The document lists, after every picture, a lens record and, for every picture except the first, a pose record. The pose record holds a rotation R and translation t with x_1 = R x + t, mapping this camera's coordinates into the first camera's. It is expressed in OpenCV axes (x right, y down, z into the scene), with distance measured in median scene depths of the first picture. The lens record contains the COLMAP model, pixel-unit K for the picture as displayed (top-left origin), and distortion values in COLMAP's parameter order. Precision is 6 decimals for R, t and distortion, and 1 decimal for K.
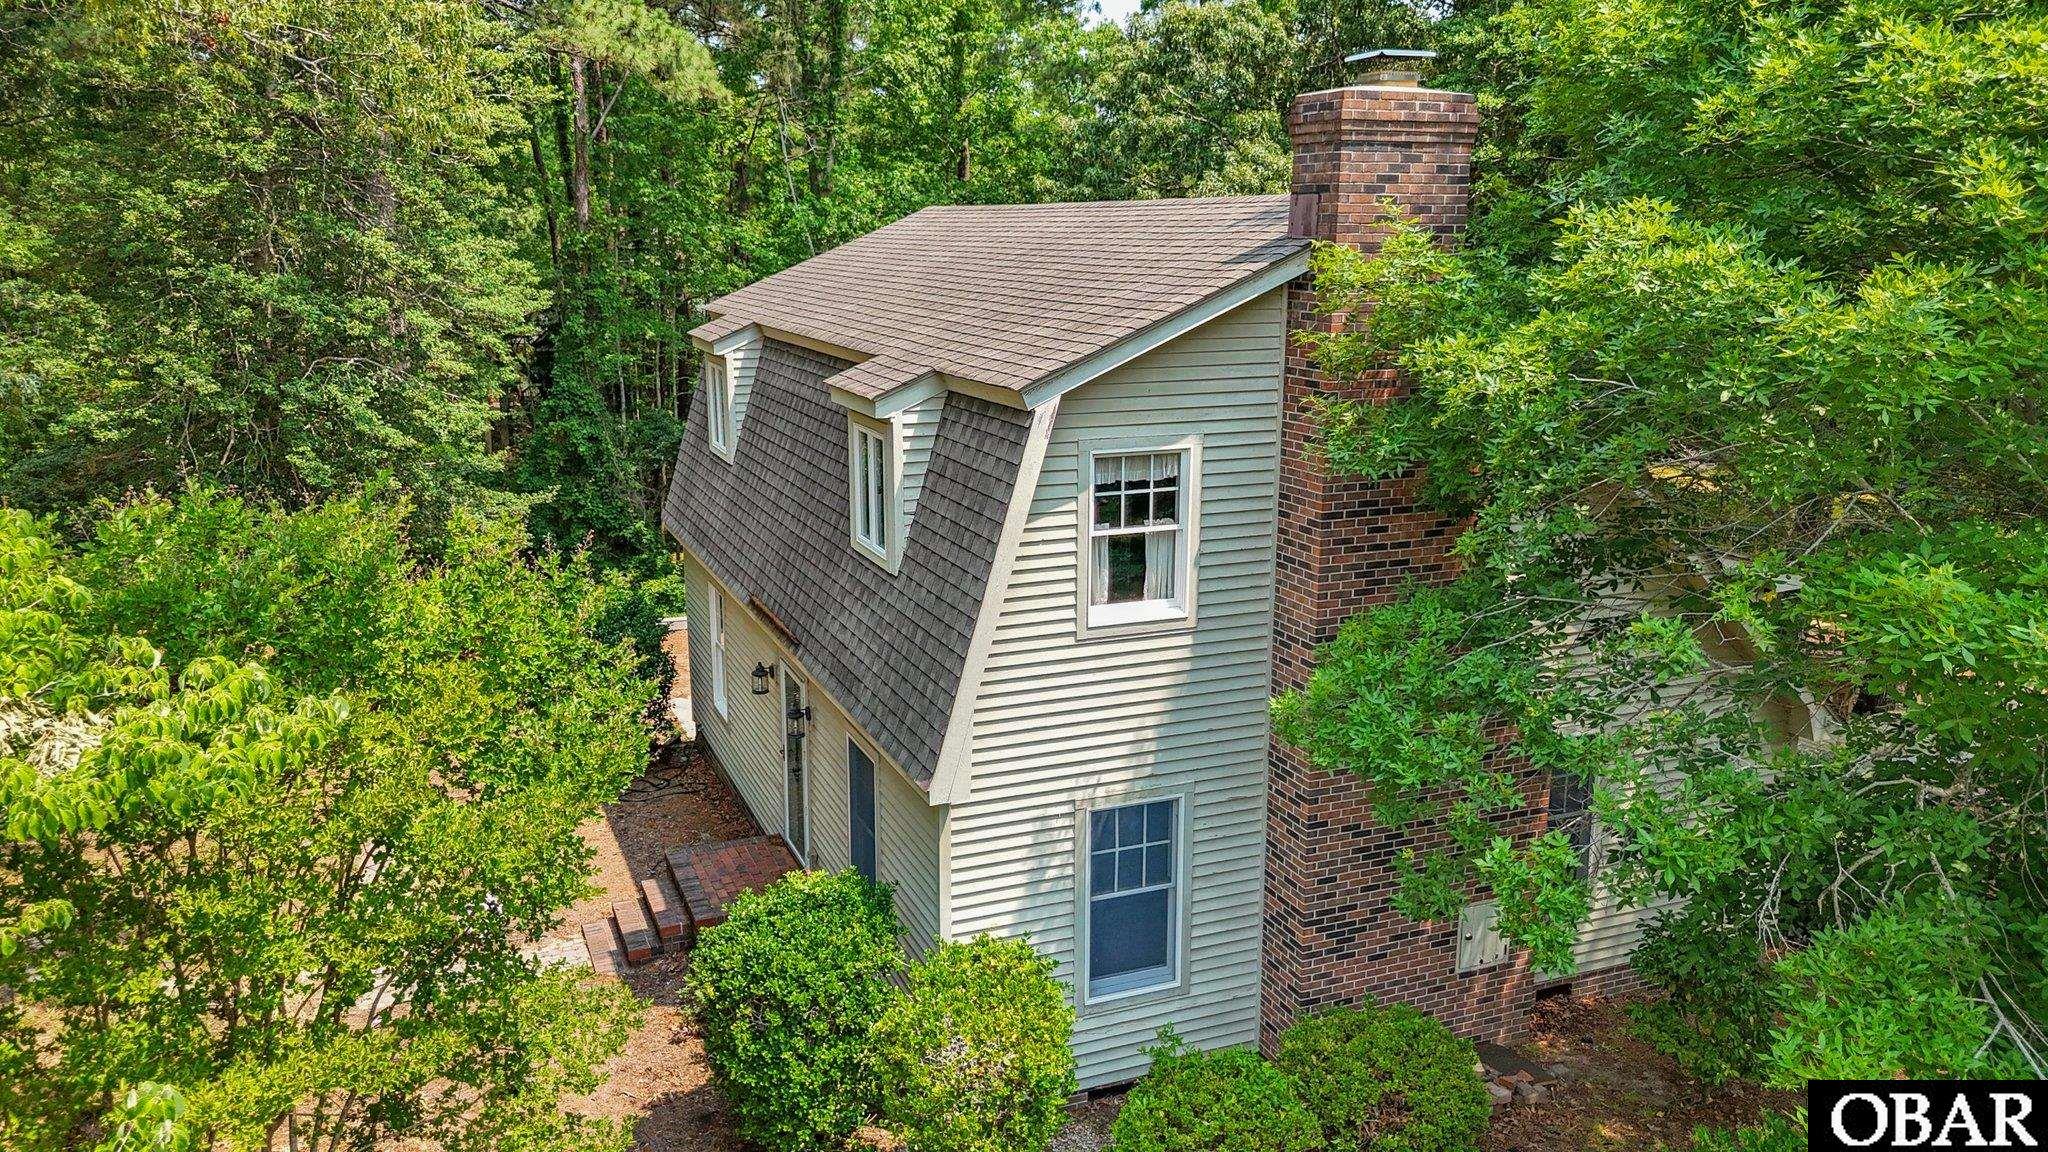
lens RADIAL K [[1546.4, 0, 1030.6], [0, 1546.4, 562.3], [0, 0, 1]] dist [0.077797, -0.060950]
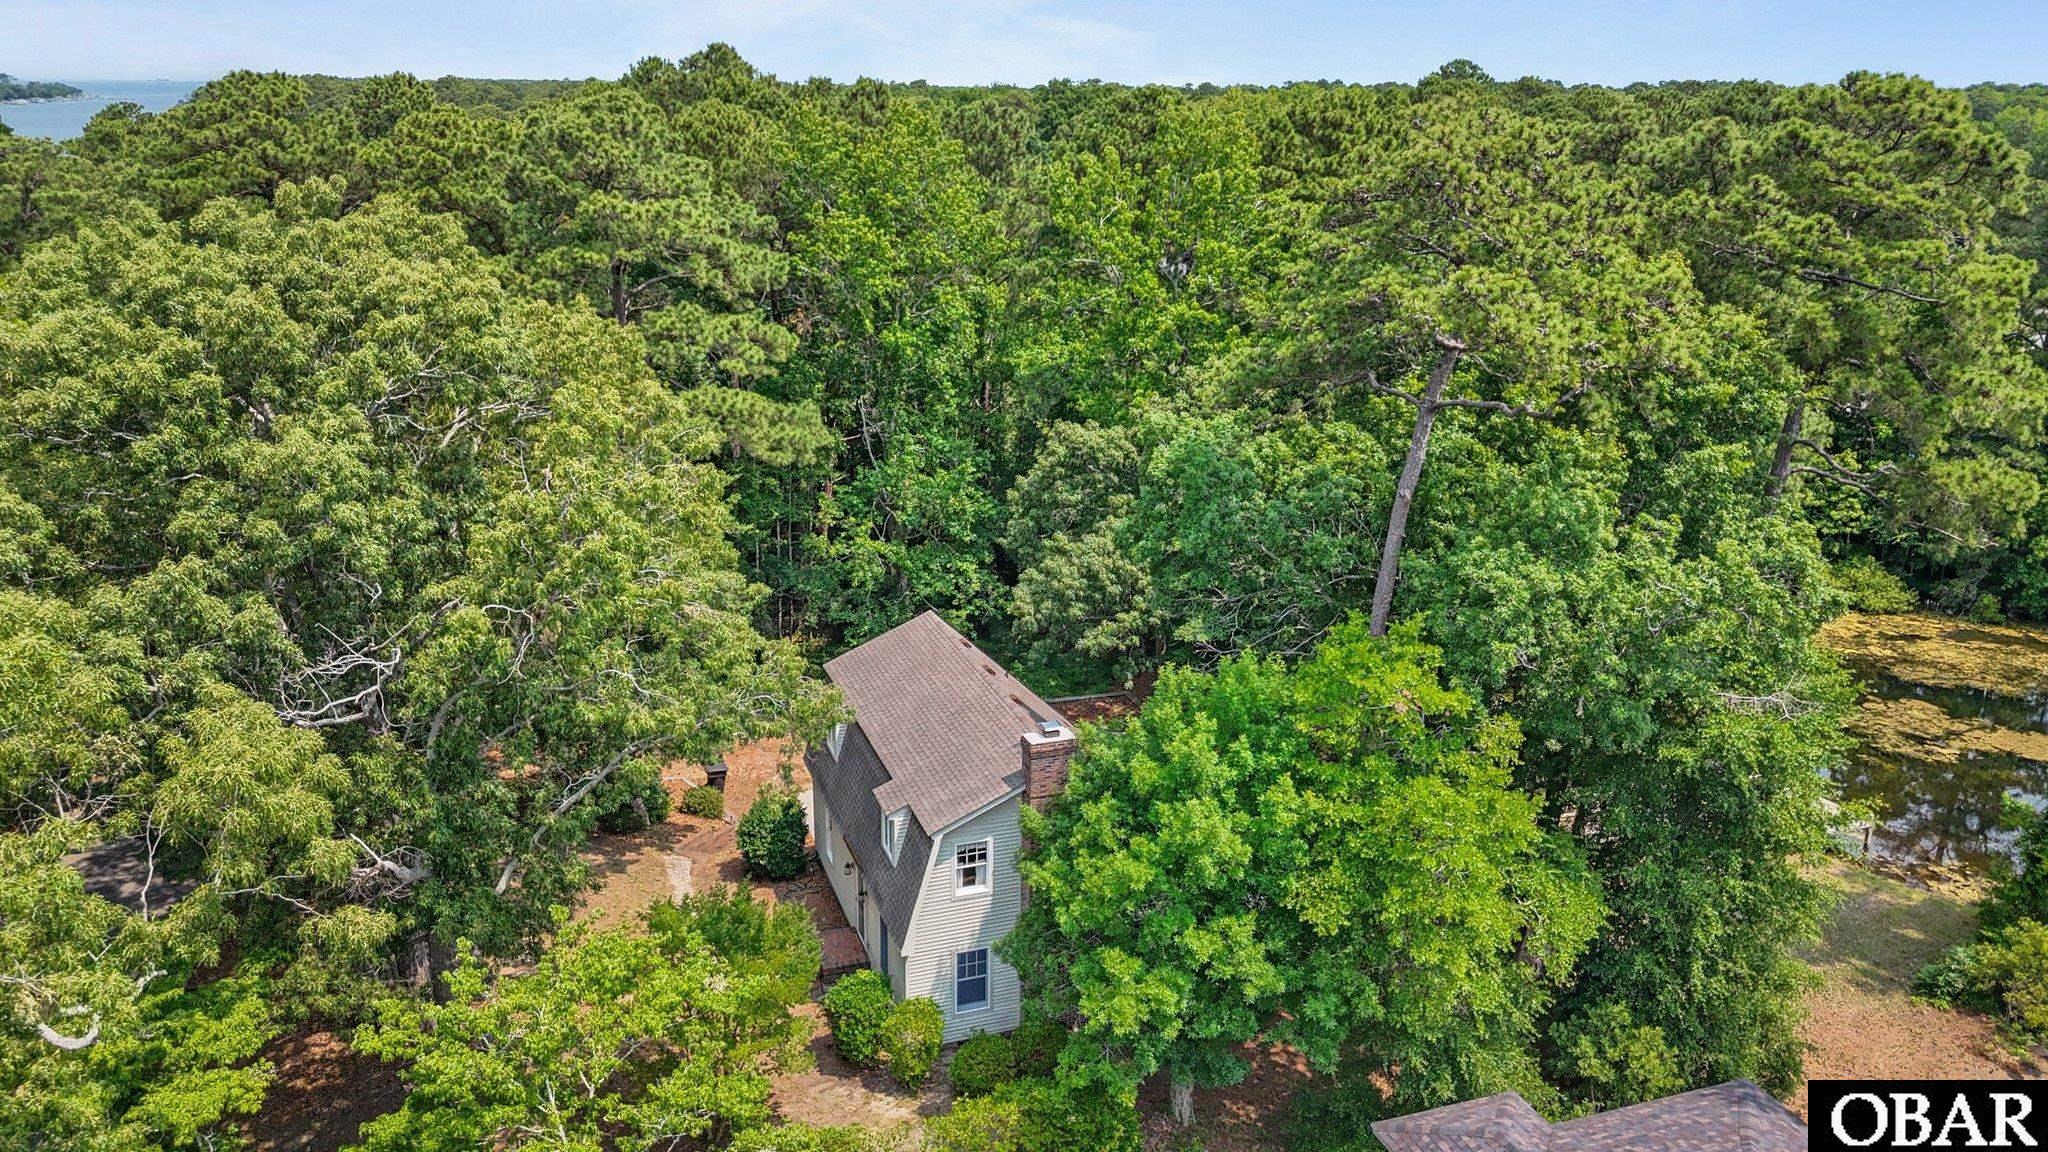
lens RADIAL K [[1546.4, 0, 1009.3], [0, 1546.4, 557.9], [0, 0, 1]] dist [0.077797, -0.060950]
pose [[0.997827, 0.023612, -0.061506, 0.313307], [-0.018986, 0.997022, 0.074744, -0.848473], [0.063087, -0.073414, 0.995304, -1.980172]]
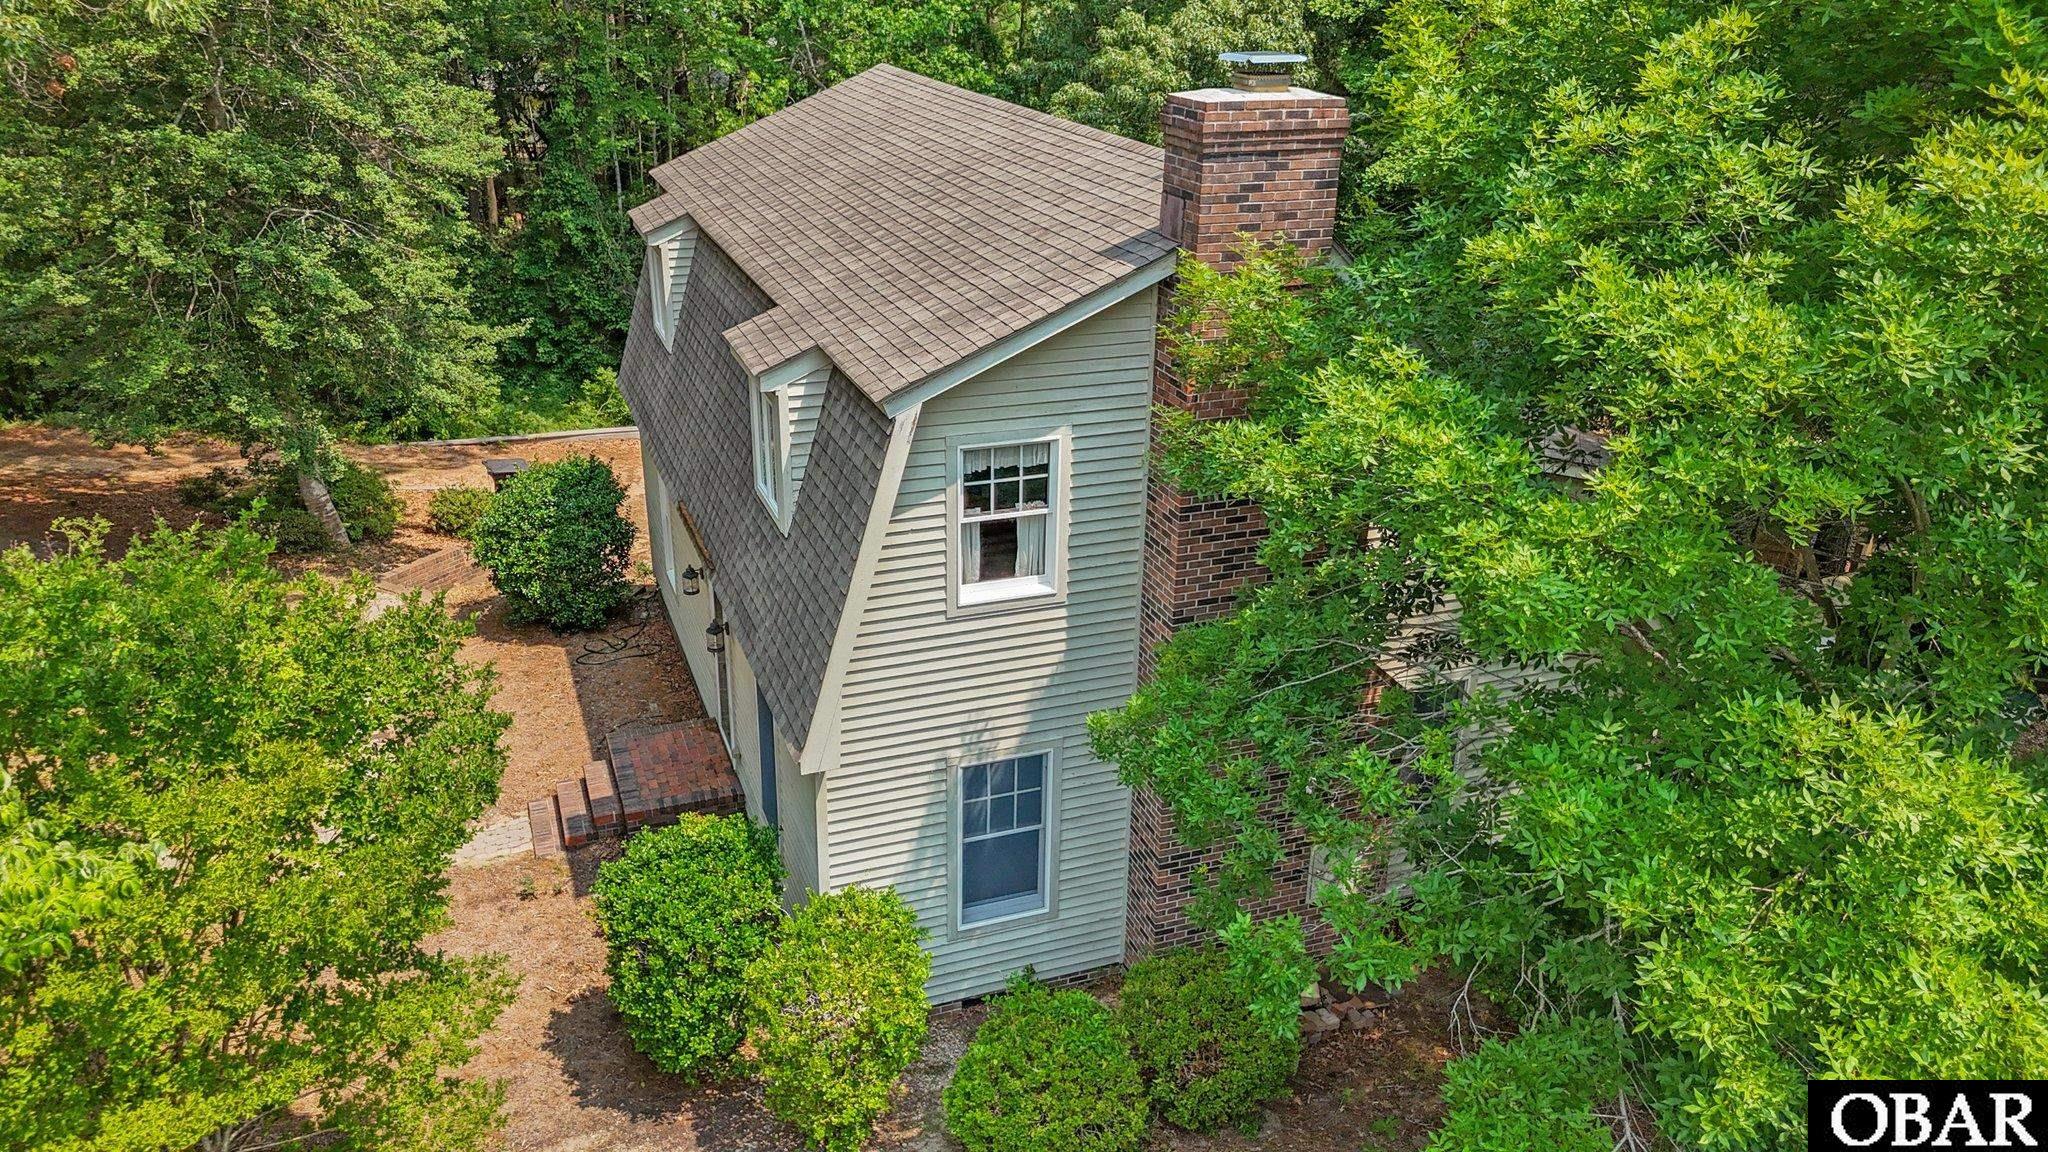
lens RADIAL K [[1546.4, 0, 1024.2], [0, 1546.4, 570.3], [0, 0, 1]] dist [0.077797, -0.060950]
pose [[0.999259, 0.026246, -0.028149, 0.110146], [-0.020861, 0.984000, 0.176945, -0.167320], [0.032343, -0.176227, 0.983818, -0.033266]]
